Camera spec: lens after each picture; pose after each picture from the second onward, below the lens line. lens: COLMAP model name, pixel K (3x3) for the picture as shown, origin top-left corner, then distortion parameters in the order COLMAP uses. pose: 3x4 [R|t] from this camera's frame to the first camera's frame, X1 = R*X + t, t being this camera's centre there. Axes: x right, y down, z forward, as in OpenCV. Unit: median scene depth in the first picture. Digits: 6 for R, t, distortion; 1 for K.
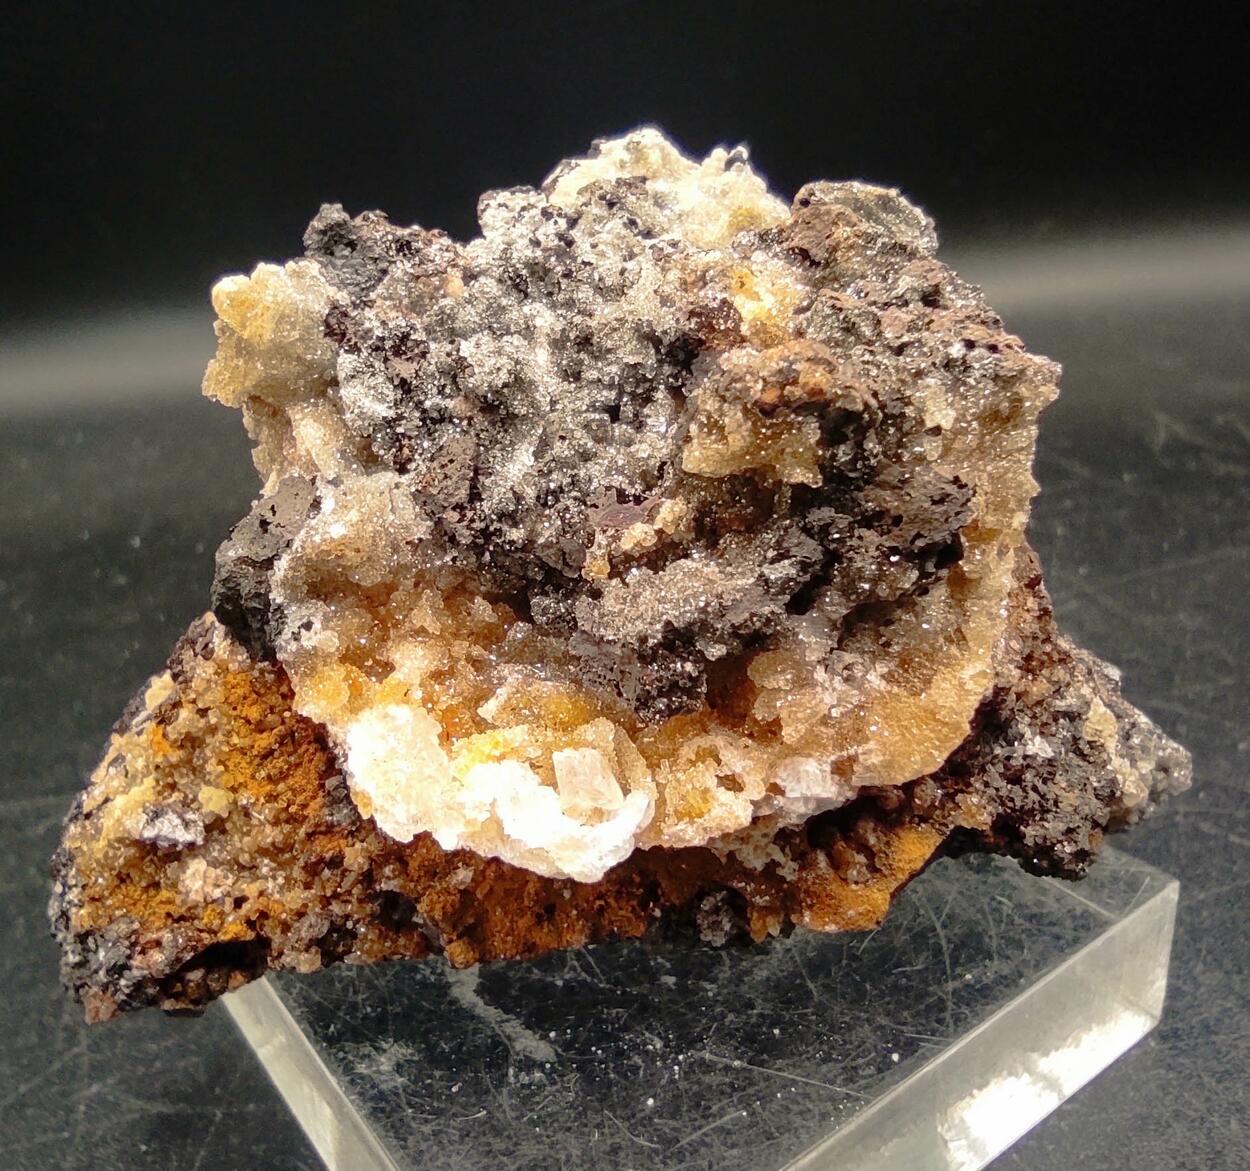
lens RADIAL K [[969.0, 0, 627.5], [0, 969.0, 585.6], [0, 0, 1]] dist [0.005201, 0.000029]
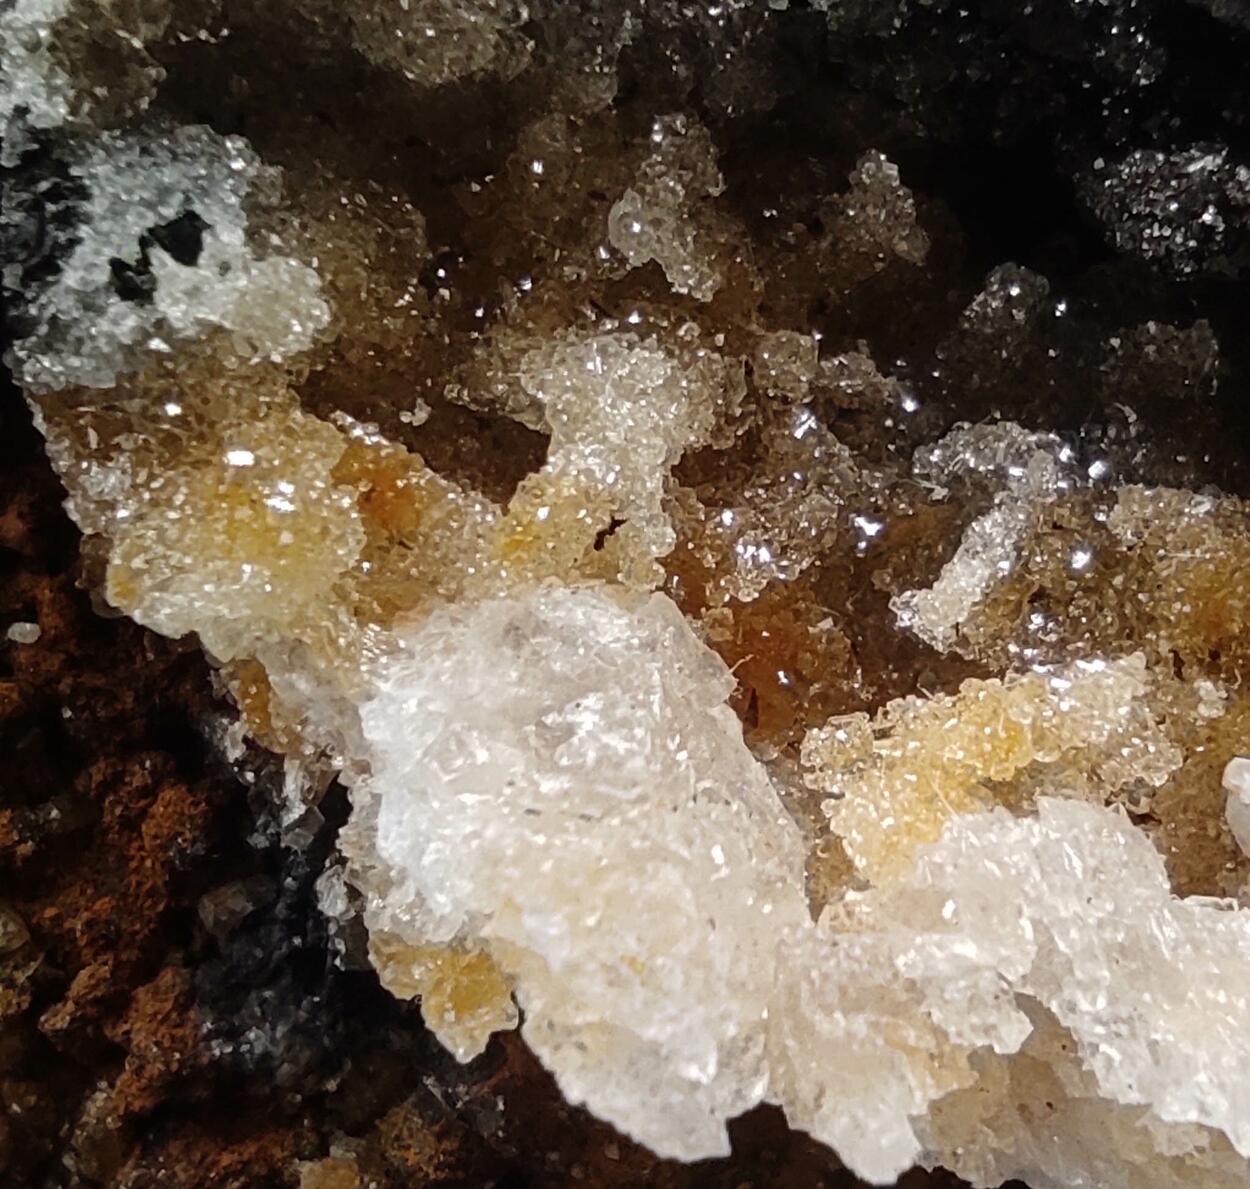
lens RADIAL K [[1826.3, 0, 625.0], [0, 1826.3, 594.7], [0, 0, 1]] dist [0.008124, 0.000000]
pose [[0.973259, 0.001180, 0.229708, -0.323697], [-0.017481, 0.997468, 0.068941, 0.093061], [-0.229045, -0.071113, 0.970815, 0.547816]]
